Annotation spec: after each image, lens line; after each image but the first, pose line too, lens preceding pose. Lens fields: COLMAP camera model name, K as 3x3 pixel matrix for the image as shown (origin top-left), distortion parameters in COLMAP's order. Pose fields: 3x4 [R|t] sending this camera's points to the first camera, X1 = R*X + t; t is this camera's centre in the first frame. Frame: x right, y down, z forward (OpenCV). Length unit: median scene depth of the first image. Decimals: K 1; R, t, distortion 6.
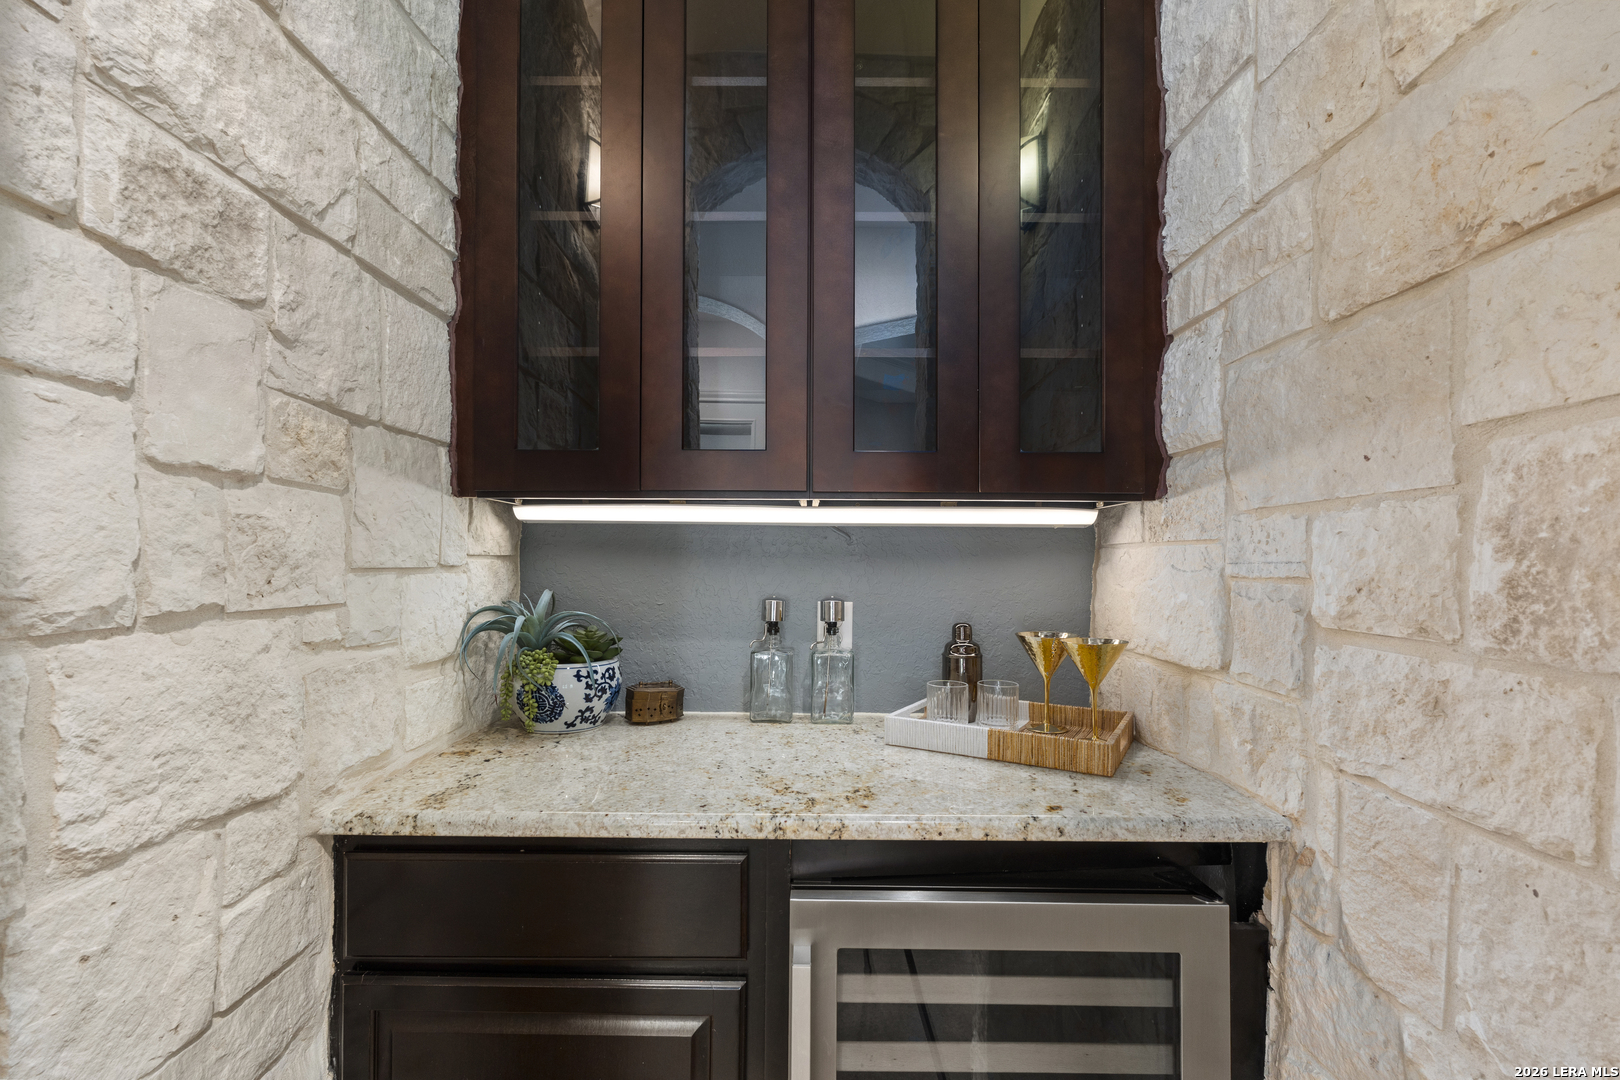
lens RADIAL K [[710.1, 0, 809.2], [0, 710.1, 547.7], [0, 0, 1]] dist [-0.005874, 0.000531]
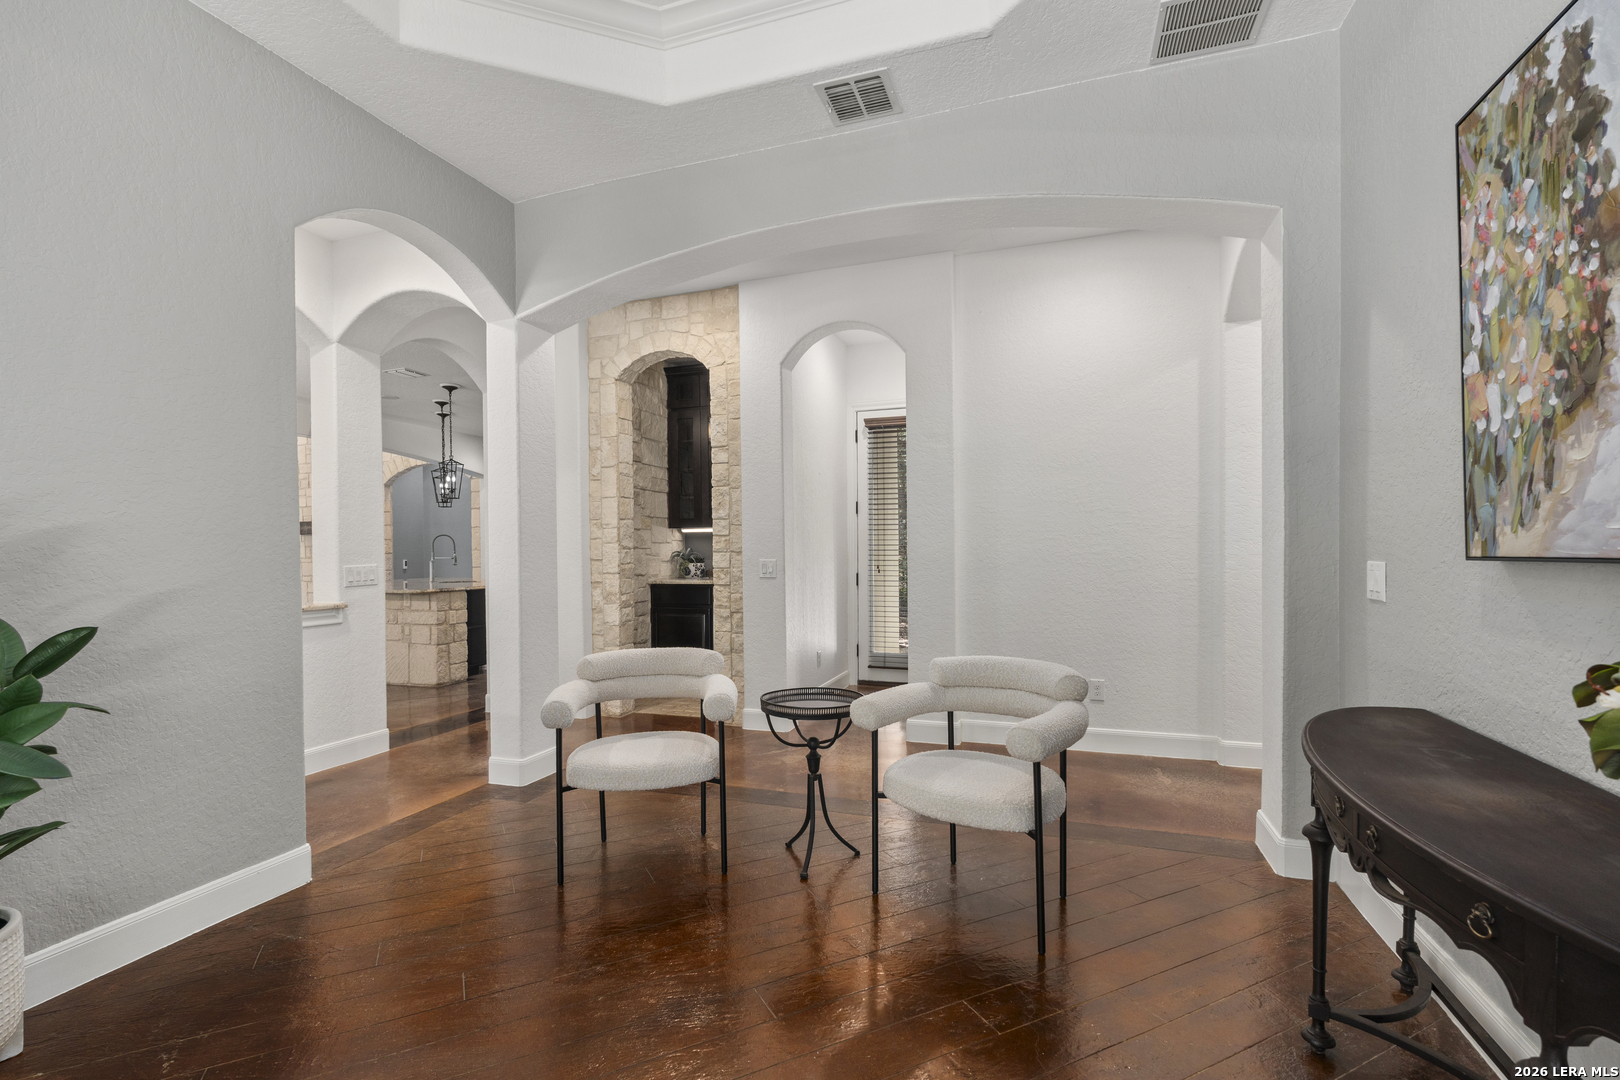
lens RADIAL K [[710.1, 0, 812.0], [0, 710.1, 551.8], [0, 0, 1]] dist [-0.005874, 0.000531]
pose [[0.946751, -0.016389, -0.321550, 2.046637], [0.020173, 0.999761, 0.008440, 0.069757], [0.321335, -0.014477, 0.946855, -3.391888]]
